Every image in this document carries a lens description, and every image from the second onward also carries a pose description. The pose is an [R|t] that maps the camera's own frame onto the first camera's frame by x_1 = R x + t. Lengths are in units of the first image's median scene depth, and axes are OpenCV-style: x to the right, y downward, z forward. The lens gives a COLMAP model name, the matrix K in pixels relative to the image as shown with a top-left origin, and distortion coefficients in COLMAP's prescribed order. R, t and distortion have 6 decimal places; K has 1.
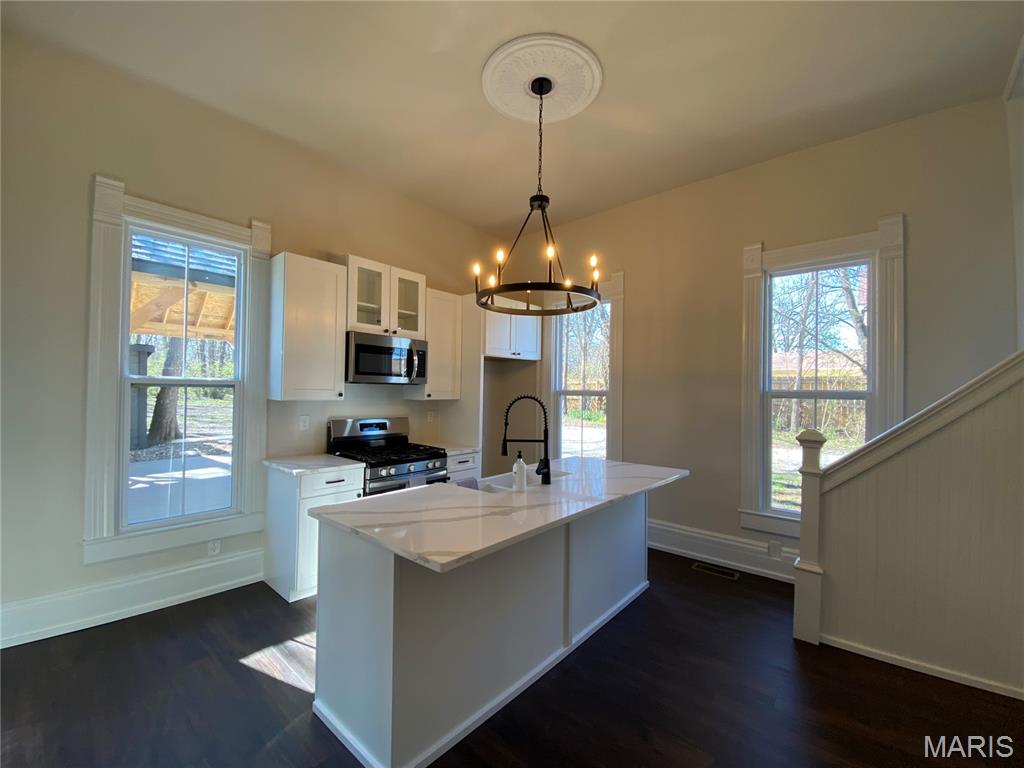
lens RADIAL K [[424.0, 0, 513.1], [0, 424.0, 386.5], [0, 0, 1]] dist [-0.000027, -0.000652]
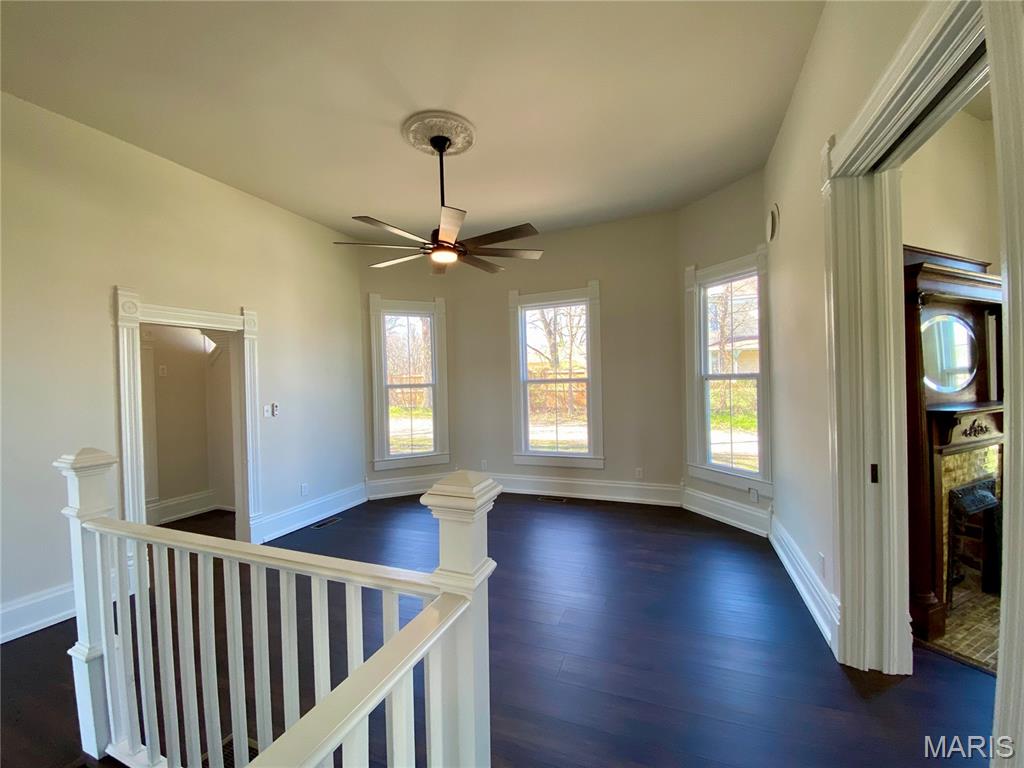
lens RADIAL K [[424.0, 0, 513.1], [0, 424.0, 386.5], [0, 0, 1]] dist [-0.000027, -0.000652]
pose [[0.935036, -0.043042, 0.351930, 1.207627], [0.037049, 0.999031, 0.023749, -0.000936], [-0.352611, -0.009168, 0.935725, -1.223494]]
